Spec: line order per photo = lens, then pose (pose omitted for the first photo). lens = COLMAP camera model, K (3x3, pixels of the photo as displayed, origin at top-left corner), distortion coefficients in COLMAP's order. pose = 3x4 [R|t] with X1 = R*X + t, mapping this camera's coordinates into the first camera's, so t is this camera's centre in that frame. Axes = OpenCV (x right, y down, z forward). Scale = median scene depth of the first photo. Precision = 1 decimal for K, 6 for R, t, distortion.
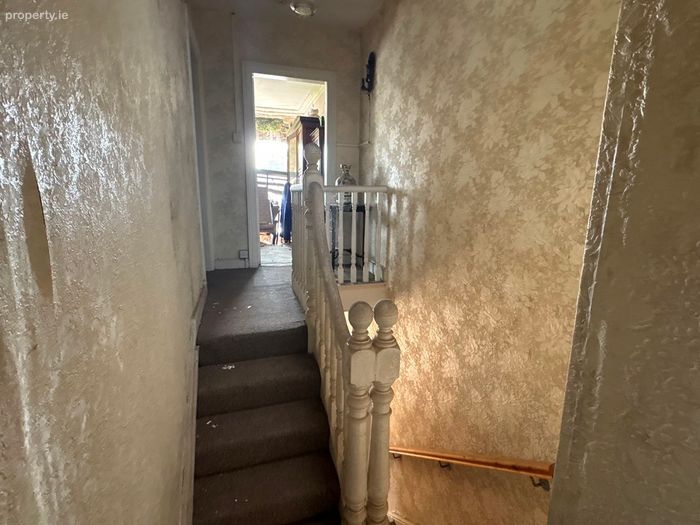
lens RADIAL K [[344.2, 0, 353.0], [0, 344.2, 265.2], [0, 0, 1]] dist [-0.002097, -0.000073]
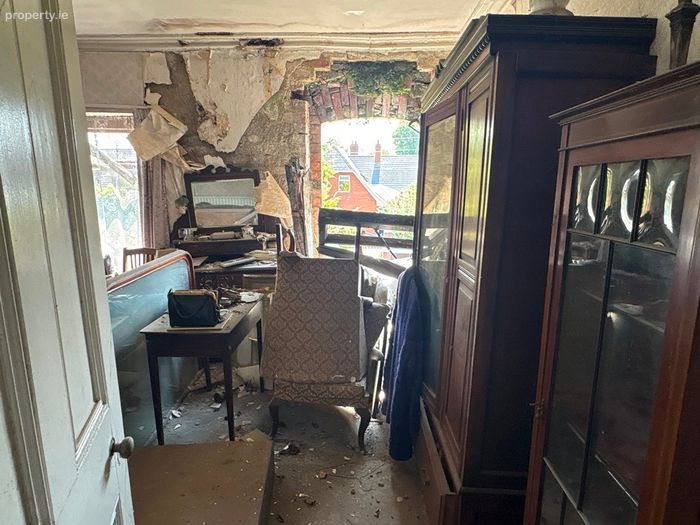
lens RADIAL K [[430.4, 0, 349.7], [0, 430.4, 262.6], [0, 0, 1]] dist [0.001900, 0.000054]
pose [[0.937190, 0.068569, -0.342013, -0.102957], [-0.063553, 0.997643, 0.025865, -0.226775], [0.342981, -0.002504, 0.939339, 0.569739]]
